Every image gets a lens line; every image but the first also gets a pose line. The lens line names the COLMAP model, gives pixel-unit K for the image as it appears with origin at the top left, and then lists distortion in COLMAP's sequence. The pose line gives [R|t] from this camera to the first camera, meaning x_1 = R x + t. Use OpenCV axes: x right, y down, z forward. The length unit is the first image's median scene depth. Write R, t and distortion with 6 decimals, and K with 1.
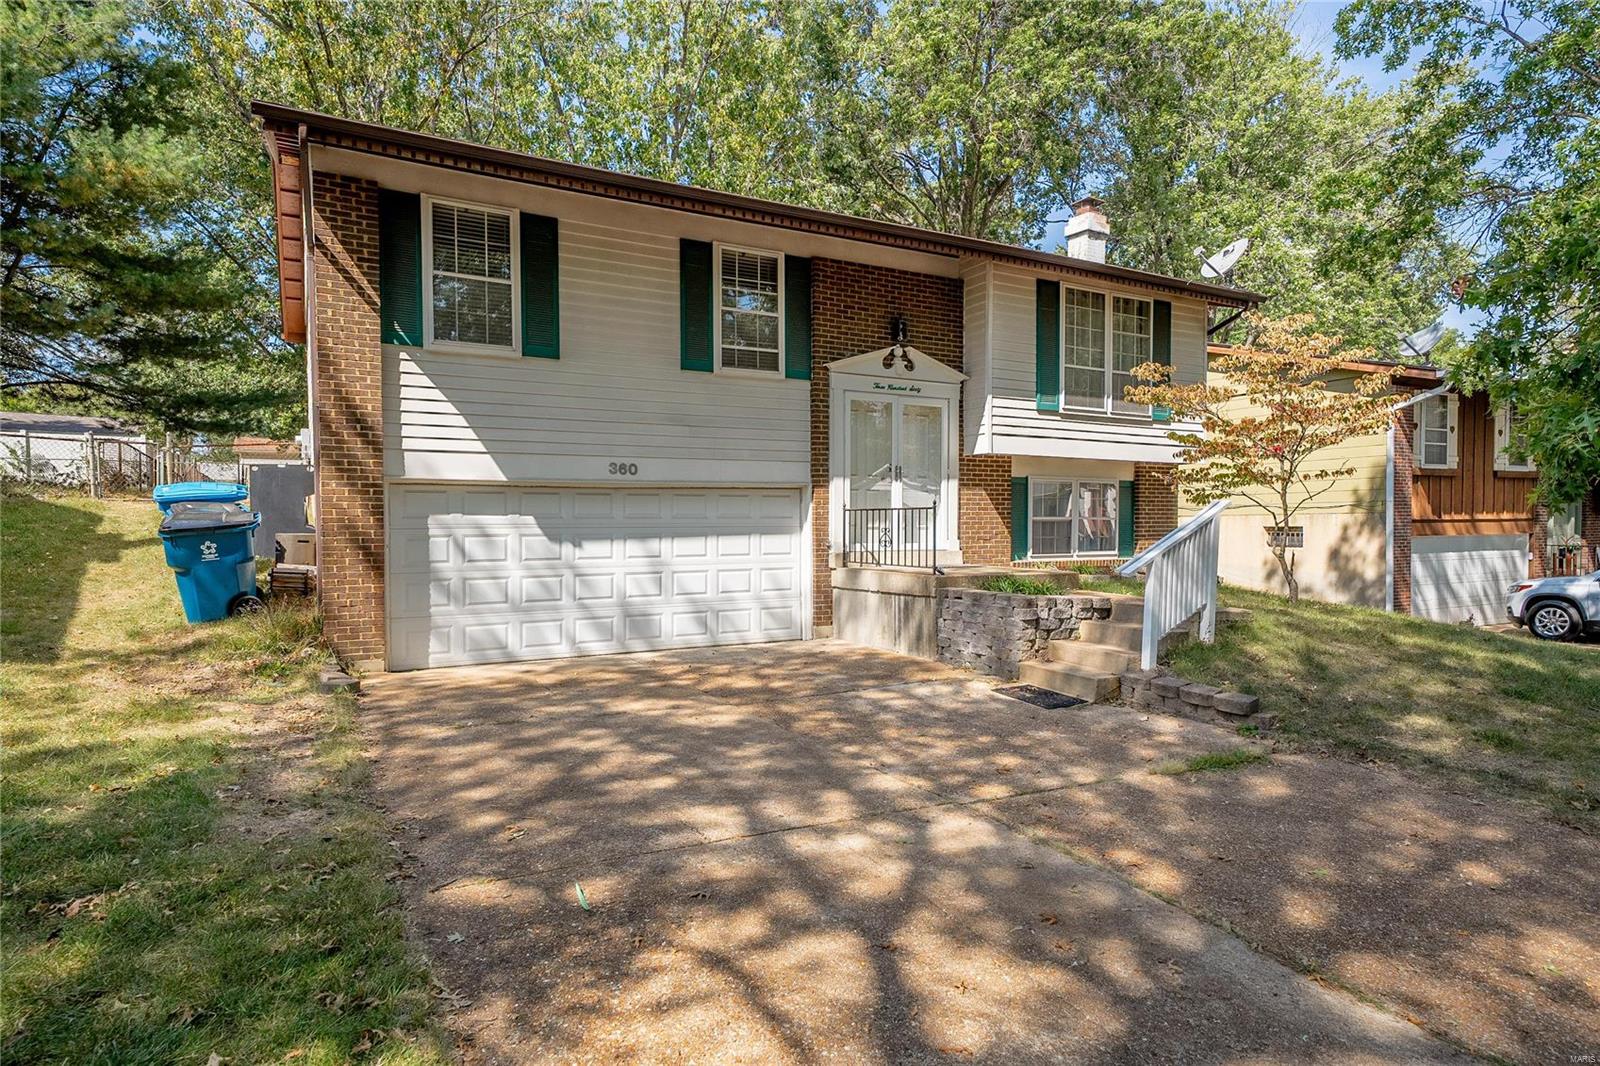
lens RADIAL K [[889.3, 0, 798.6], [0, 889.3, 542.0], [0, 0, 1]] dist [0.033422, 0.000629]
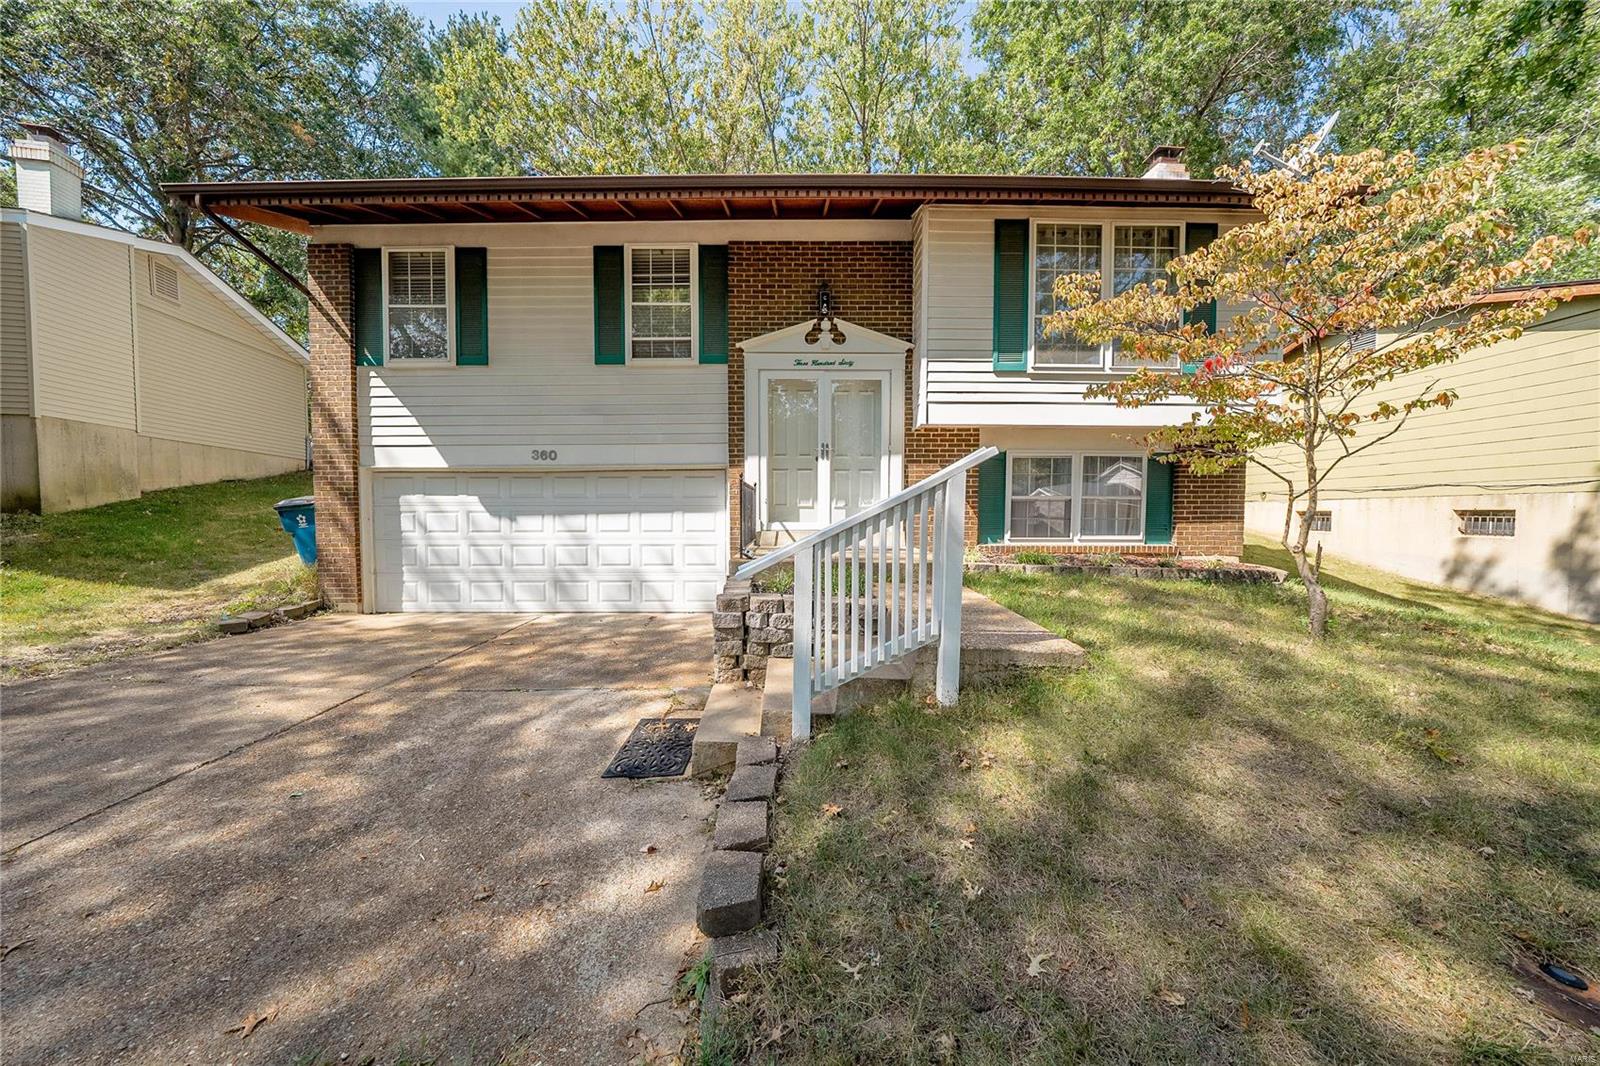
lens RADIAL K [[545.4, 0, 791.6], [0, 545.4, 534.7], [0, 0, 1]] dist [-0.010954, 0.000168]
pose [[0.876559, 0.022740, -0.480757, 0.405558], [-0.011979, 0.999605, 0.025441, -0.000129], [0.481146, -0.016541, 0.876485, 0.502003]]
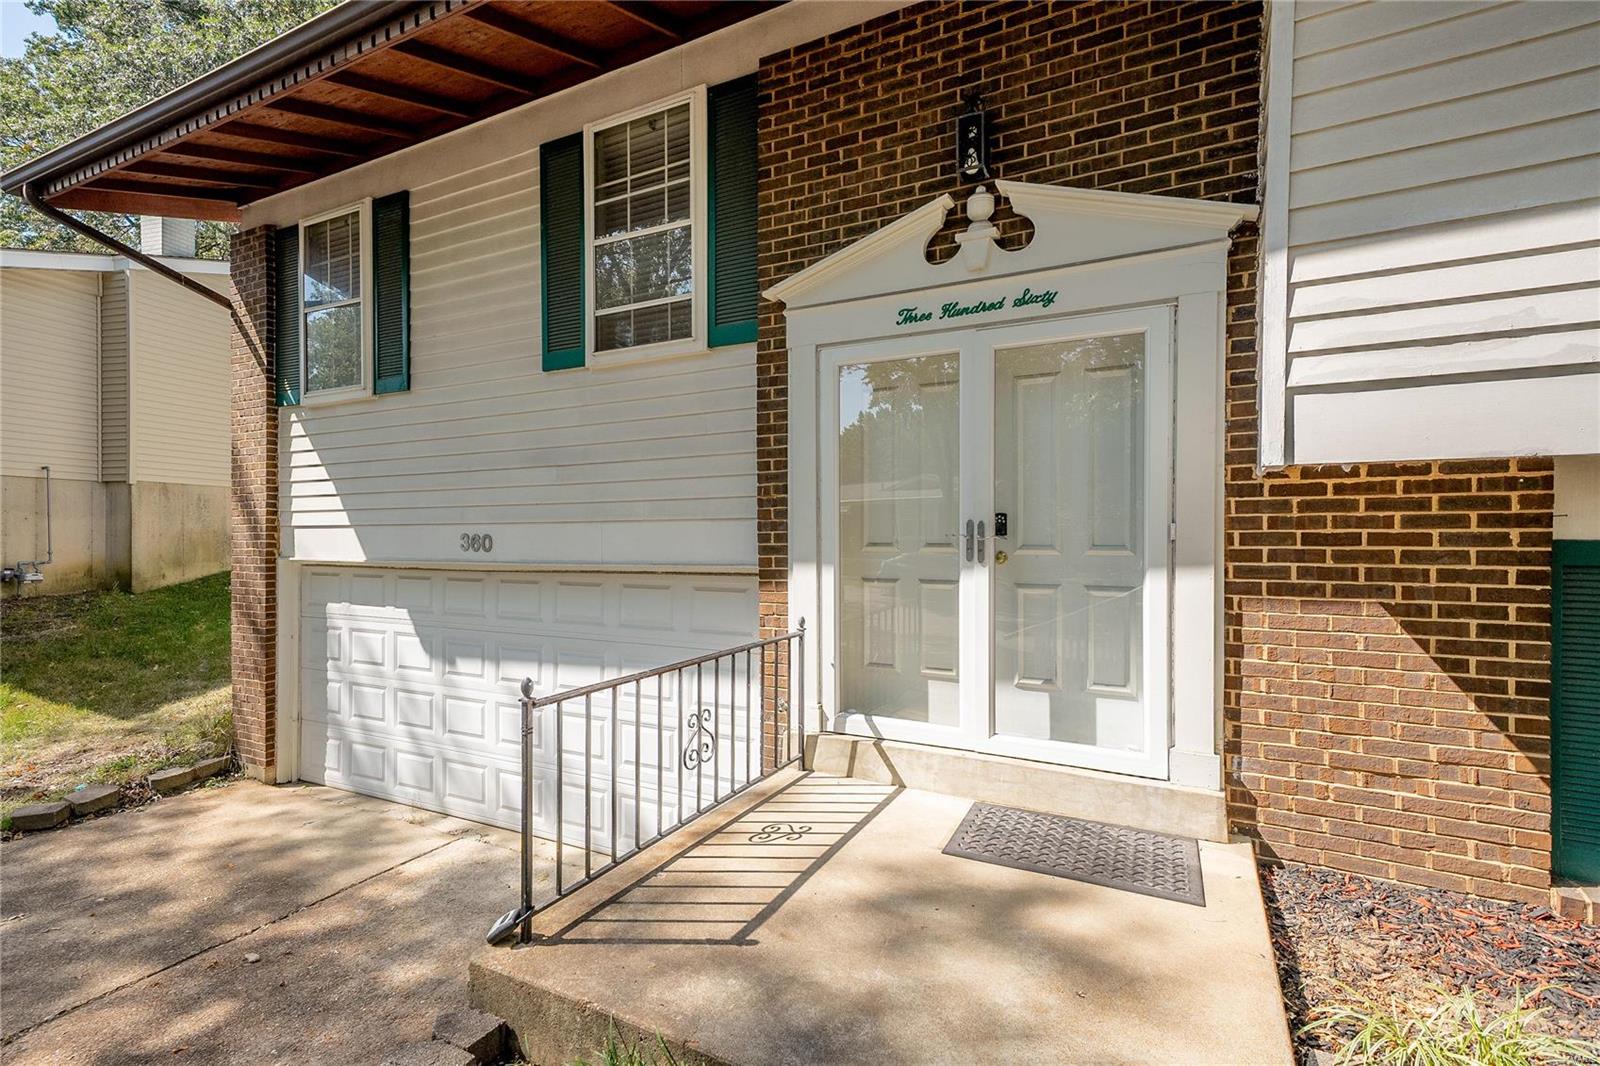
lens RADIAL K [[744.7, 0, 795.9], [0, 744.7, 538.9], [0, 0, 1]] dist [0.031252, 0.000392]
pose [[0.549583, 0.008861, -0.835392, 0.359297], [-0.018692, 0.999824, -0.001691, -0.083477], [0.835230, 0.016544, 0.549651, 0.845677]]
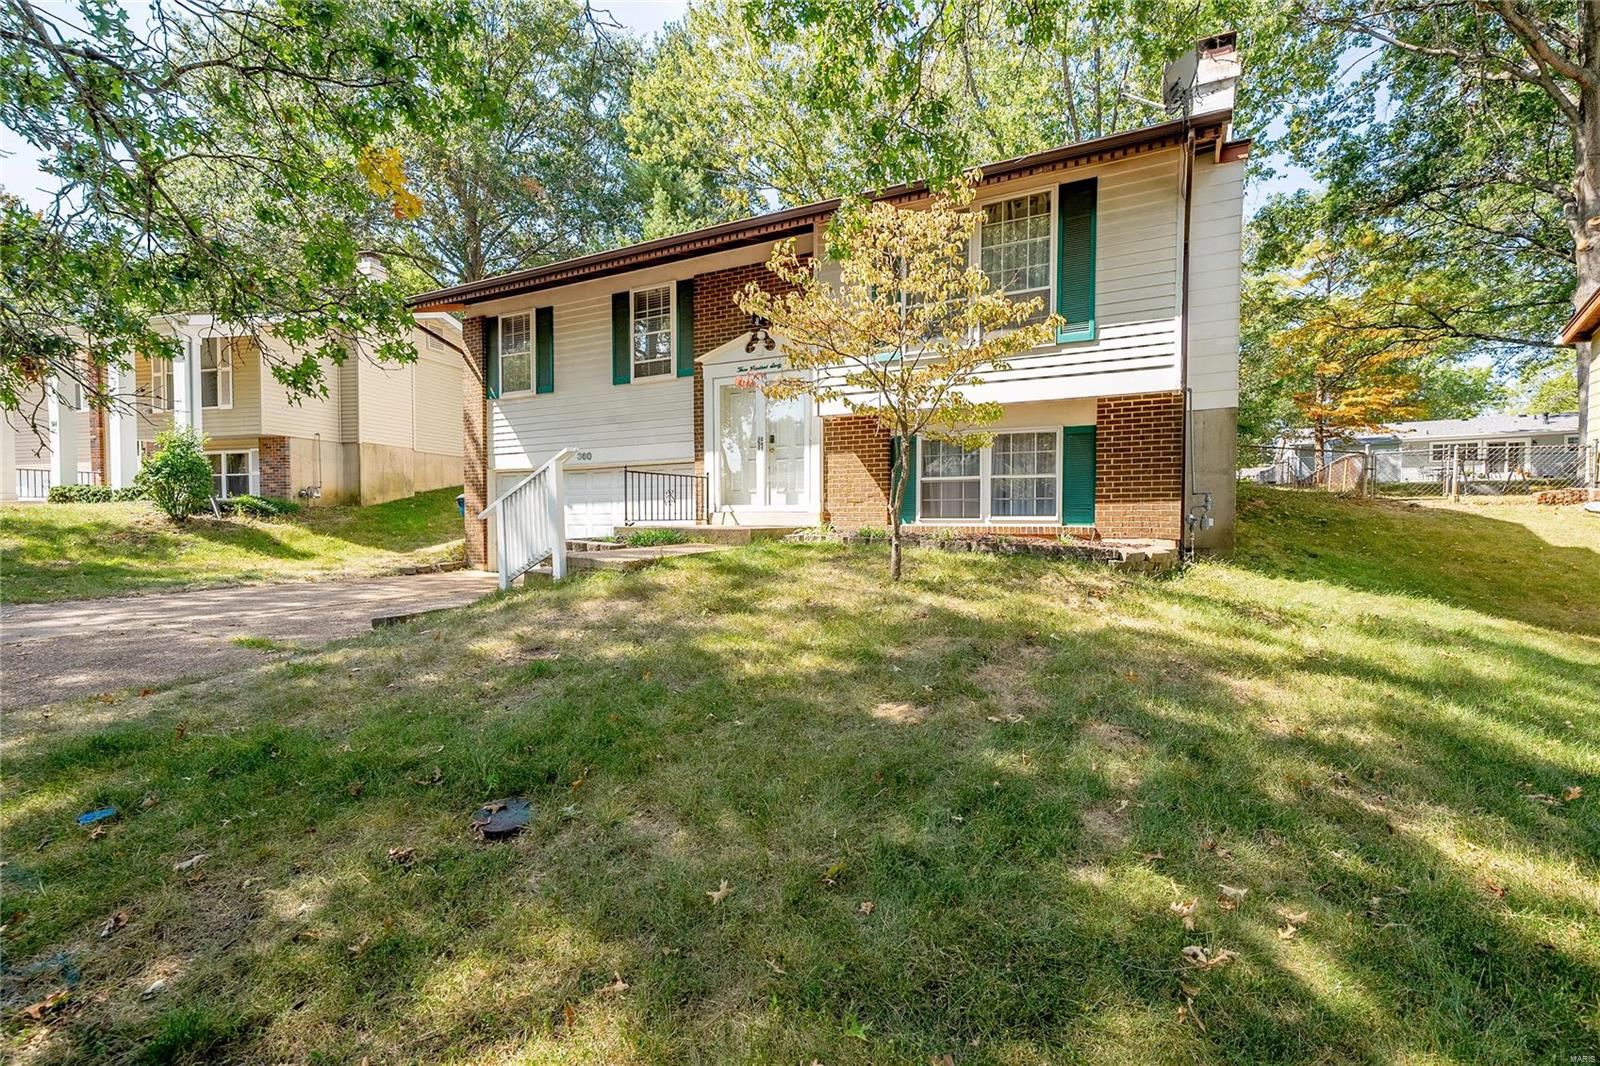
lens RADIAL K [[744.7, 0, 802.2], [0, 744.7, 534.9], [0, 0, 1]] dist [0.031252, 0.000392]
pose [[0.537835, 0.019935, -0.842814, 1.030902], [-0.016781, 0.999775, 0.012938, 0.028138], [0.842883, 0.007185, 0.538049, 0.590222]]
